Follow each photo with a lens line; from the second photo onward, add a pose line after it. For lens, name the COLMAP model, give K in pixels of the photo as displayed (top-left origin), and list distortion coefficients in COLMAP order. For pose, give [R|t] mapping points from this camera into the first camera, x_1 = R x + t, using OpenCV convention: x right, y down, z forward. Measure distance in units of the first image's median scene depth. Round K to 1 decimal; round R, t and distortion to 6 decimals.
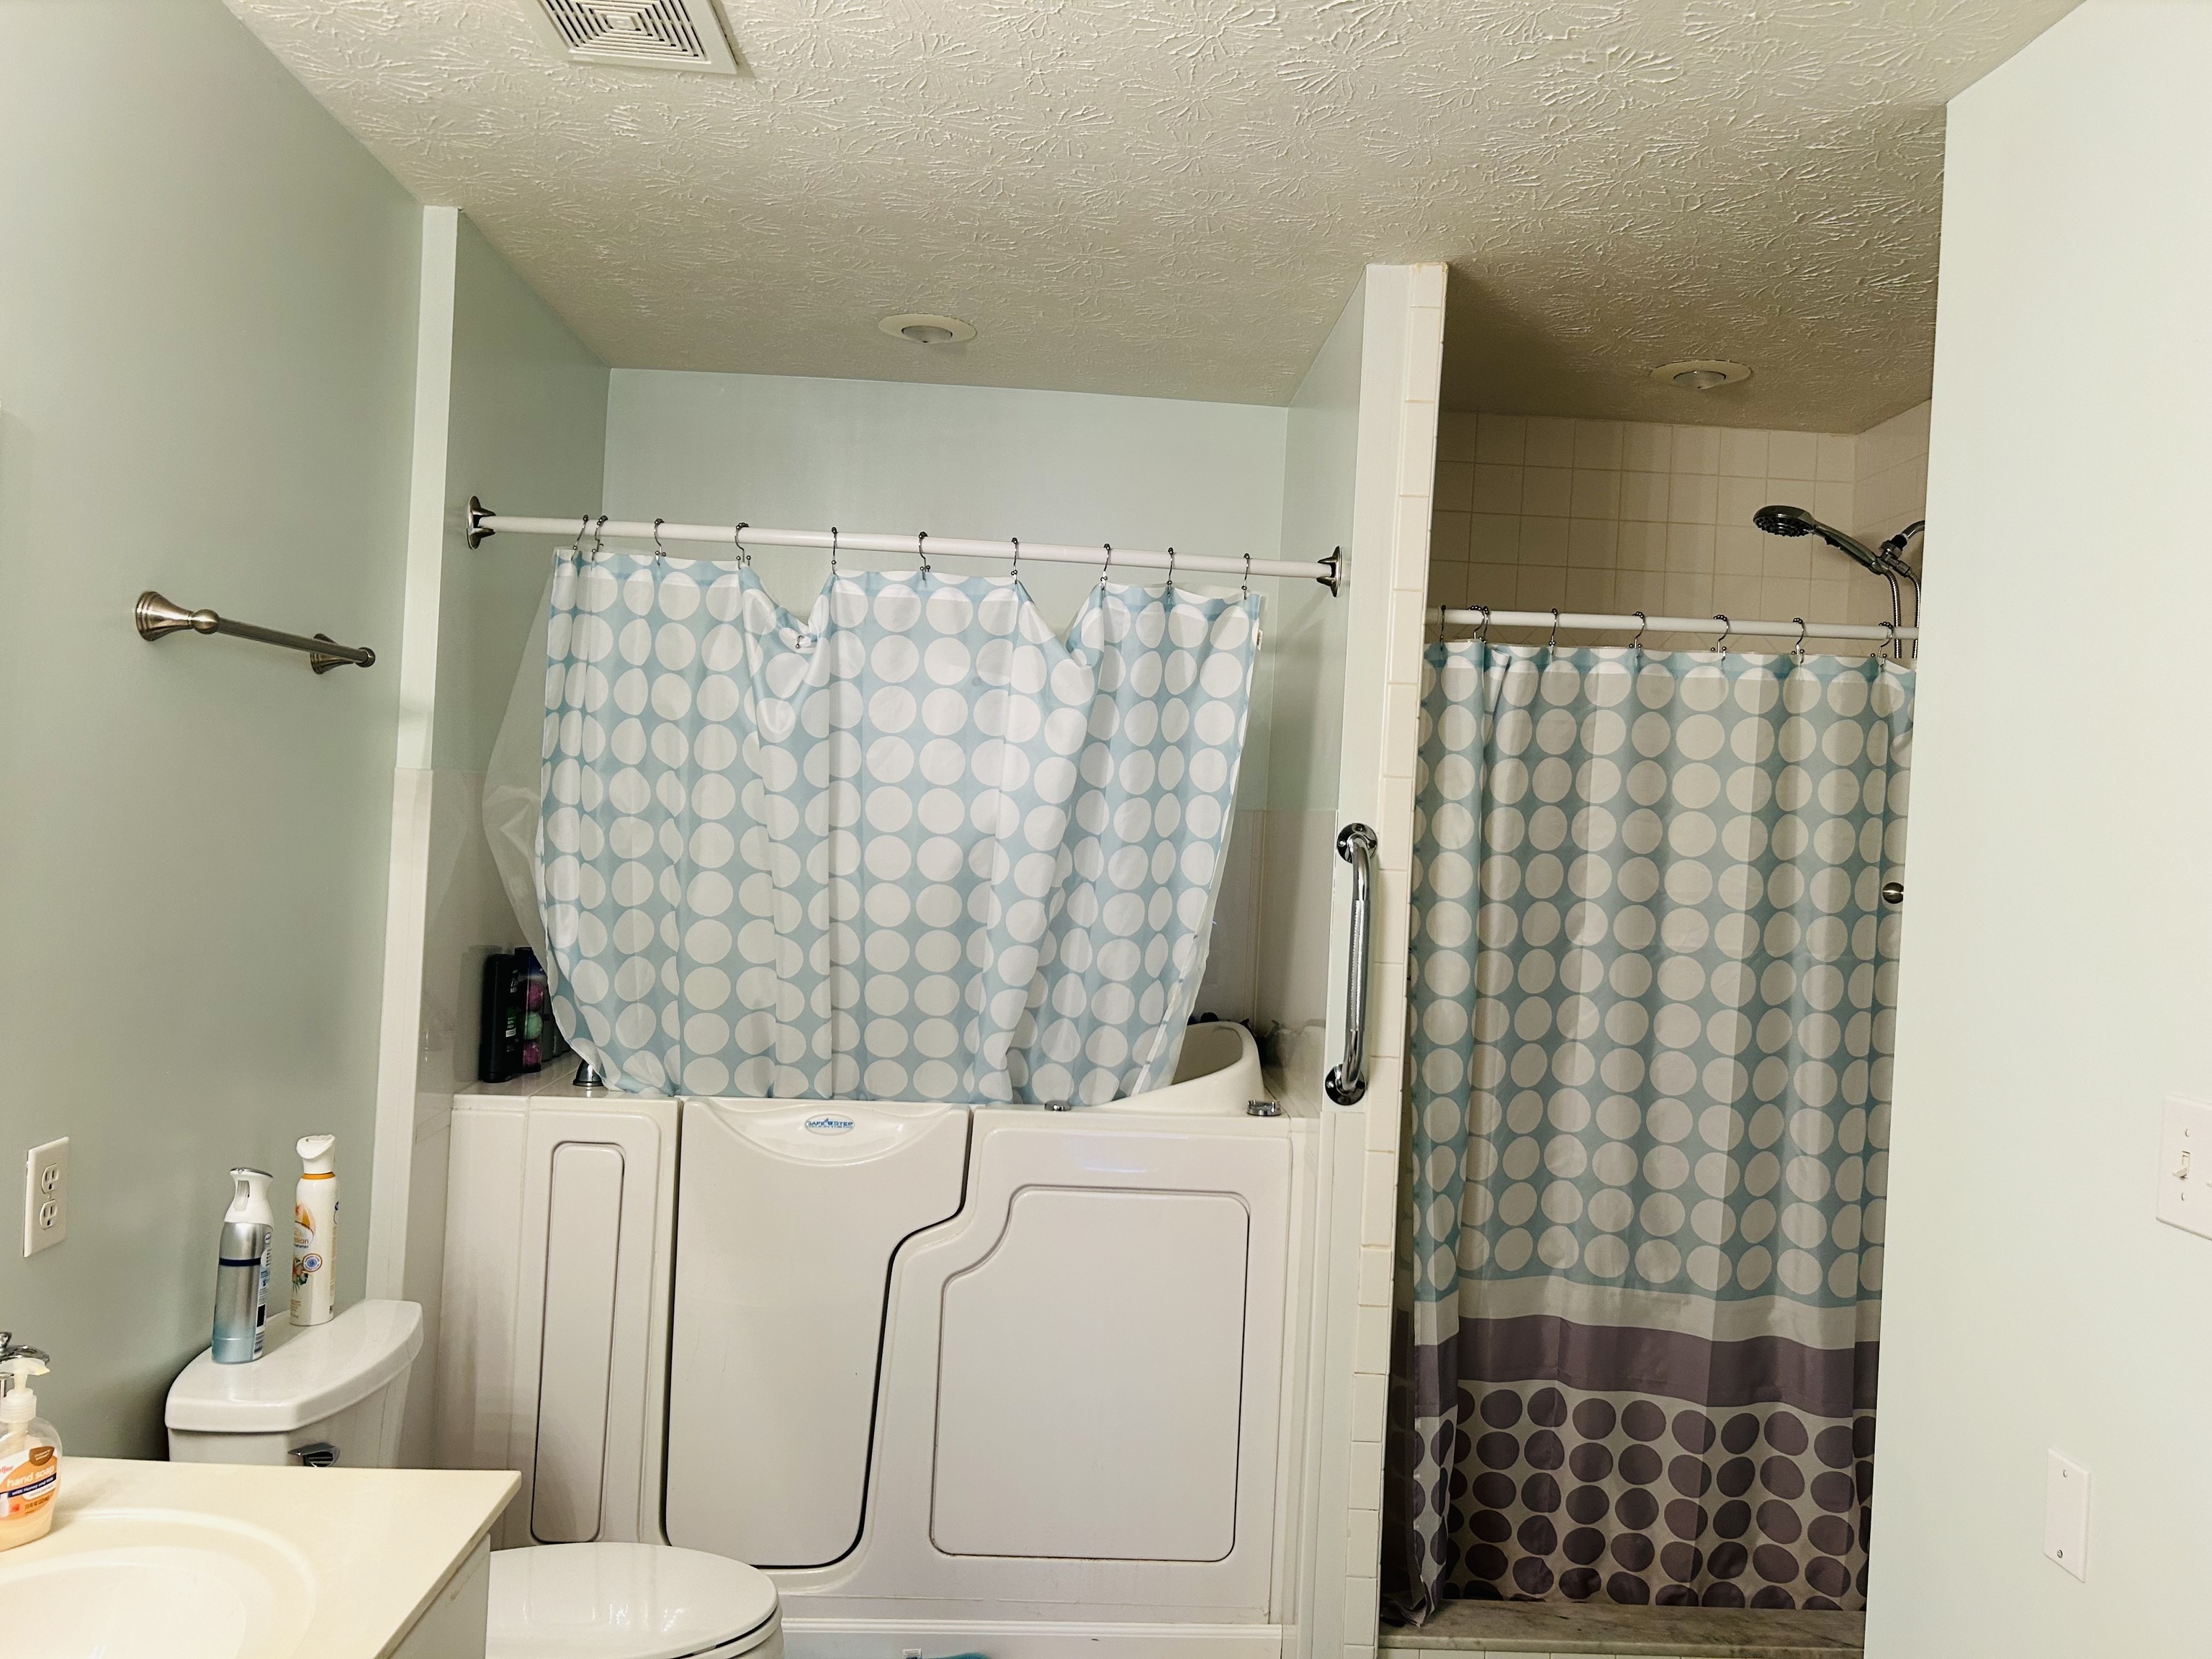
lens RADIAL K [[1677.6, 0, 1117.2], [0, 1677.6, 816.8], [0, 0, 1]] dist [0.073103, -0.079185]
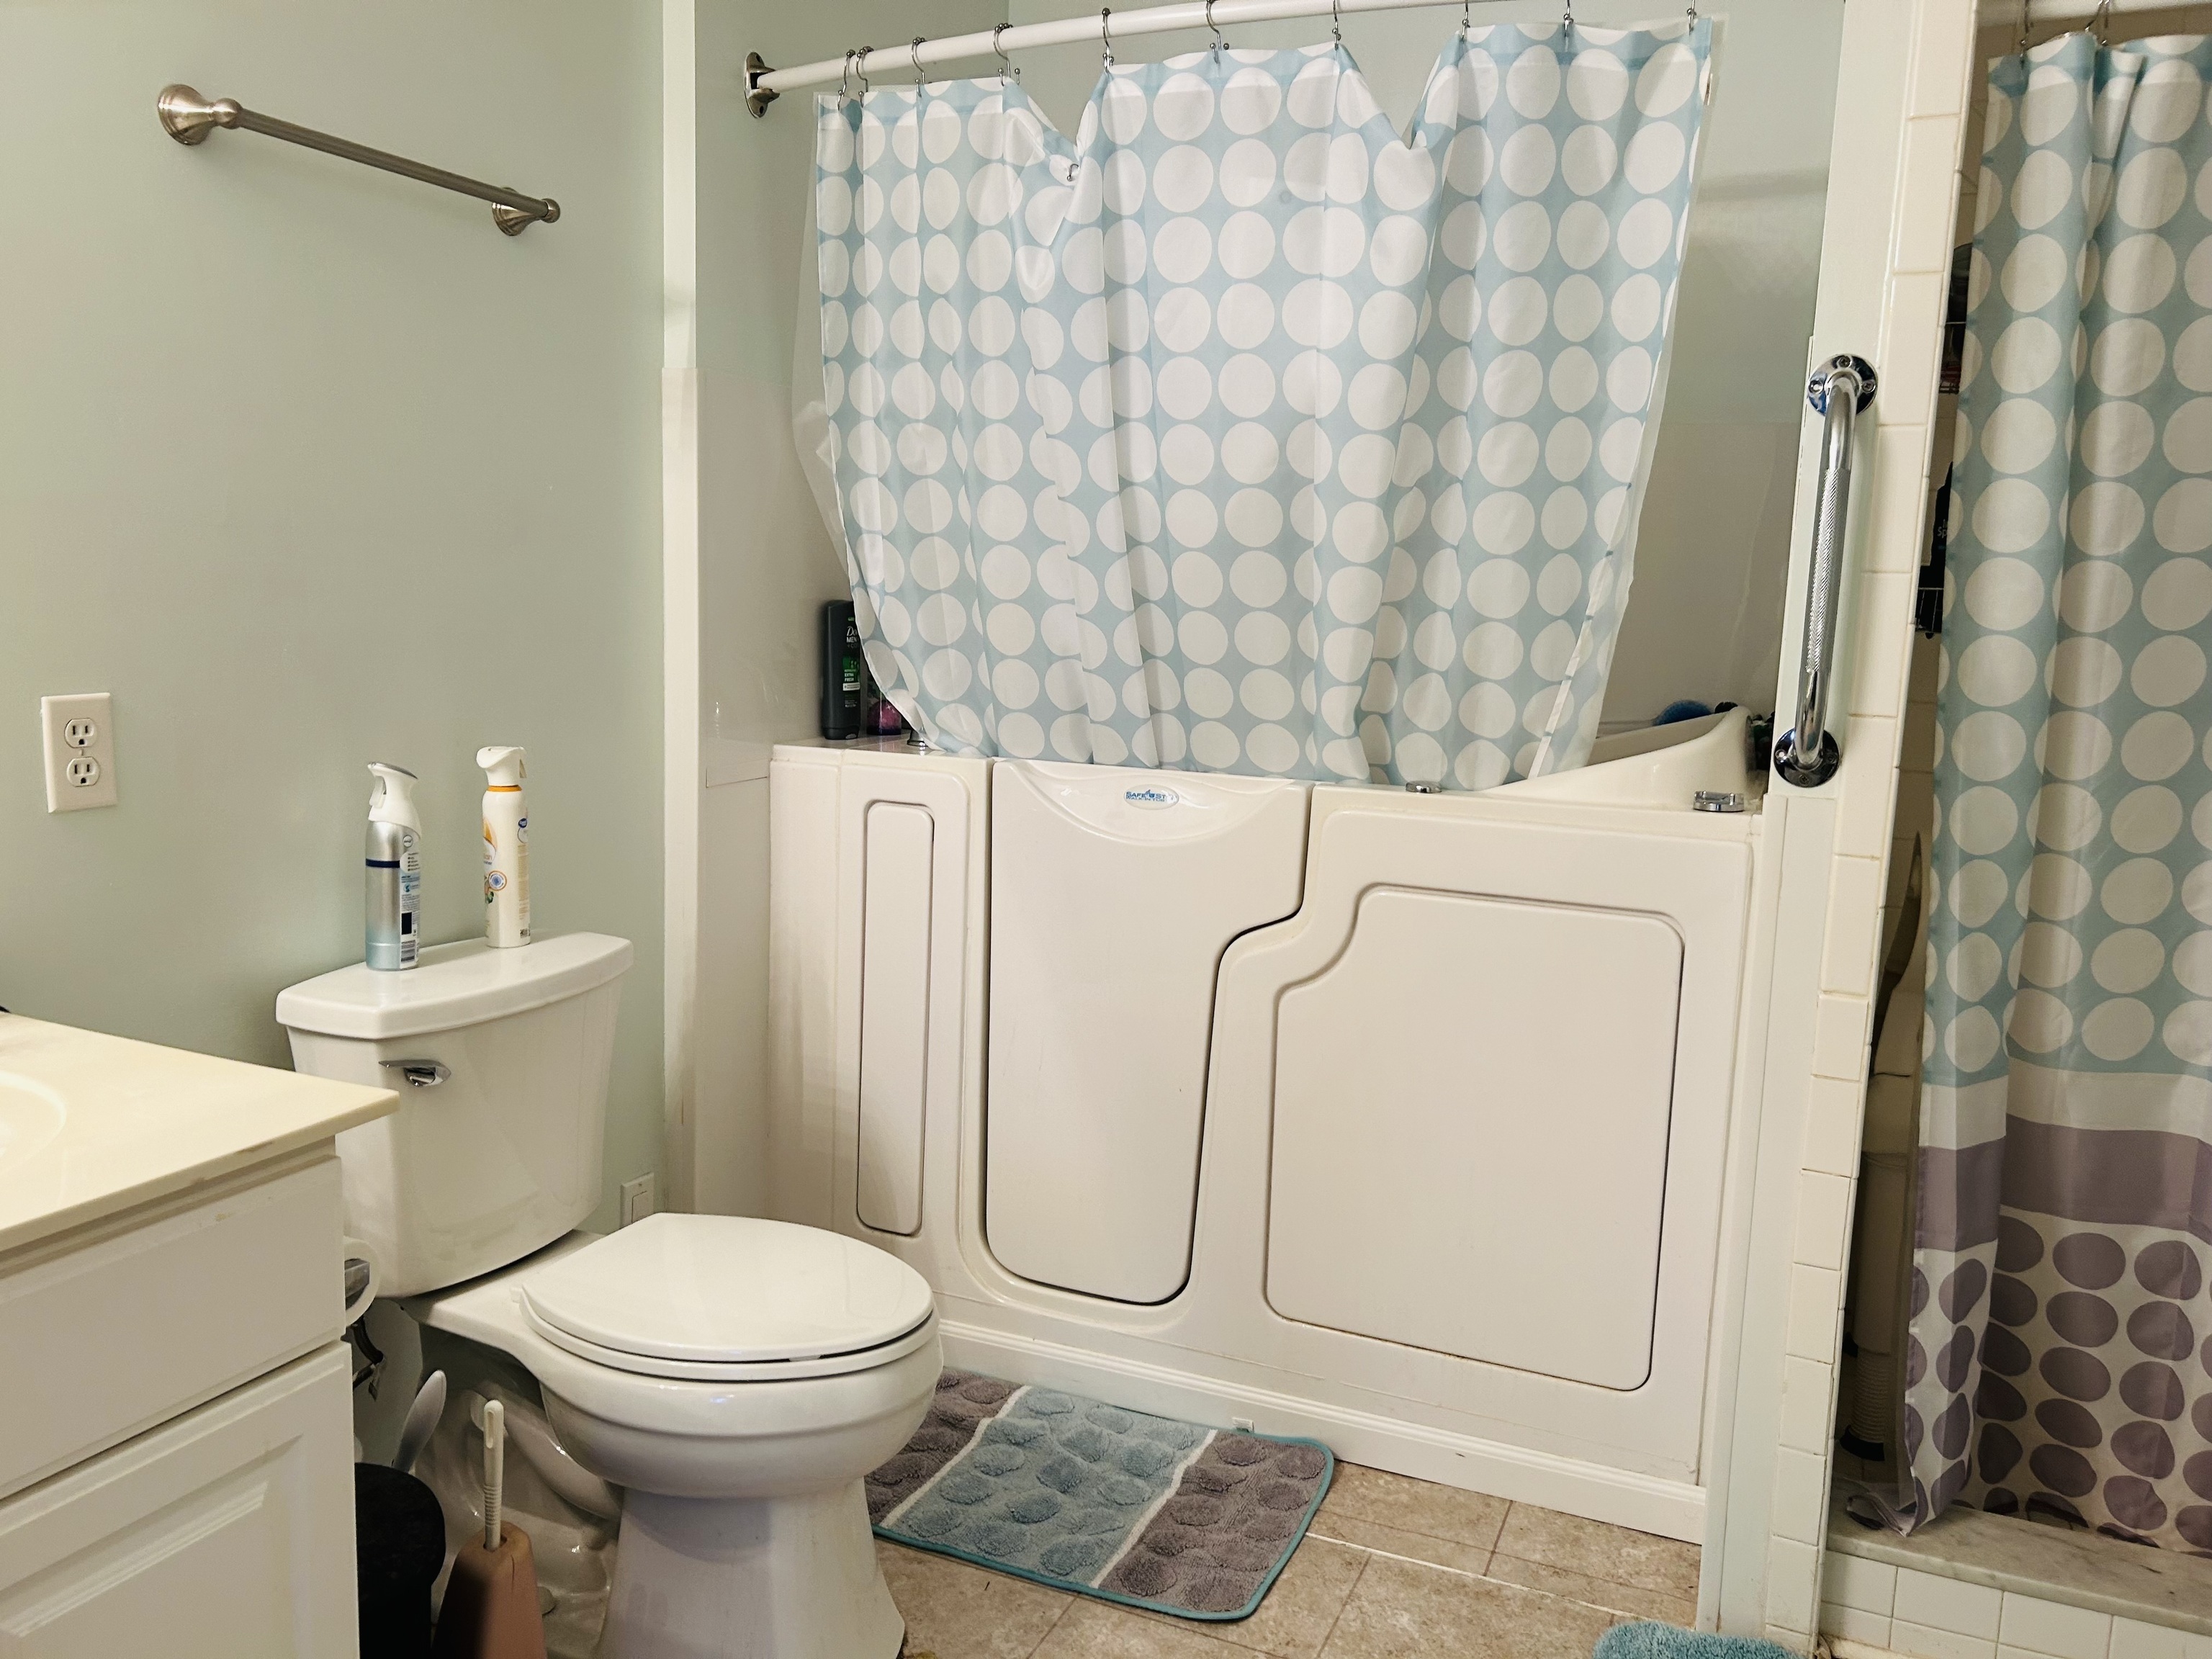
lens RADIAL K [[1677.6, 0, 1105.8], [0, 1677.6, 811.6], [0, 0, 1]] dist [0.073103, -0.079185]
pose [[0.897365, 0.042153, -0.439270, 0.177788], [0.010513, 0.993103, 0.116776, 0.096358], [0.441163, -0.109408, 0.890733, 0.264726]]
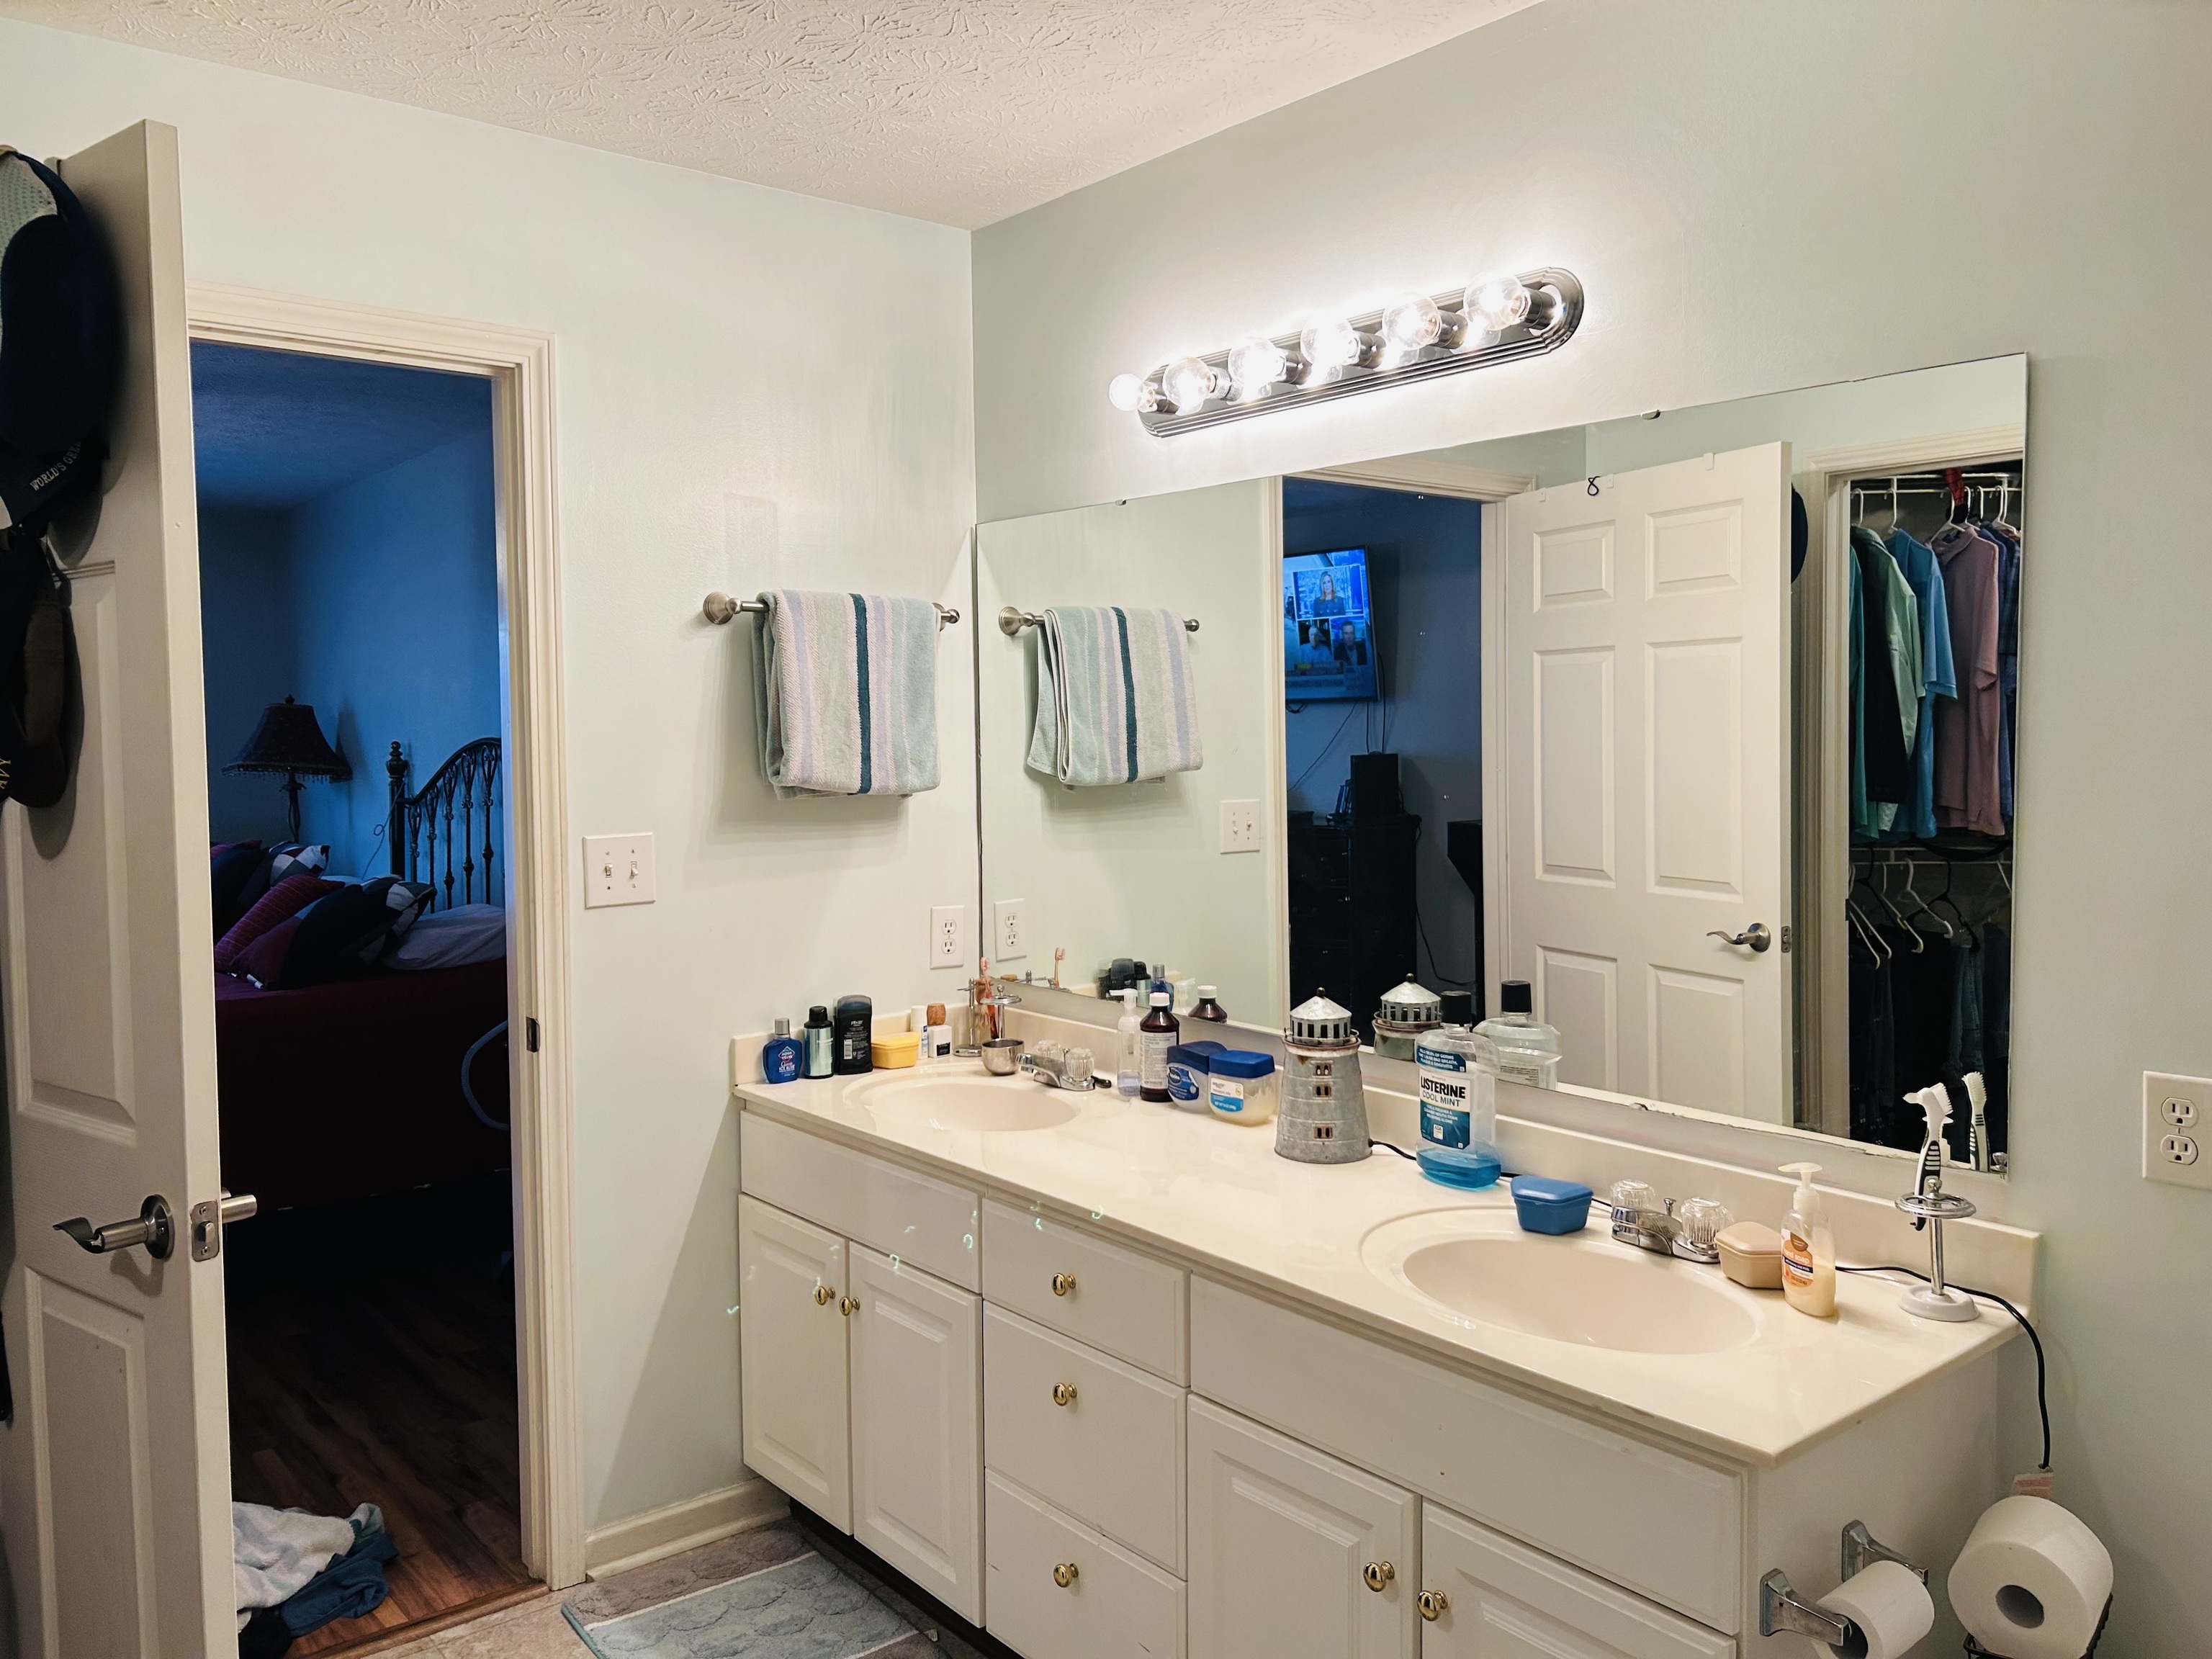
lens RADIAL K [[1677.6, 0, 1103.7], [0, 1677.6, 824.9], [0, 0, 1]] dist [0.073103, -0.079185]
pose [[-0.810920, -0.003736, -0.585145, 0.261638], [-0.029736, 0.998951, 0.034831, 0.023926], [0.584401, 0.045645, -0.810180, 0.892899]]
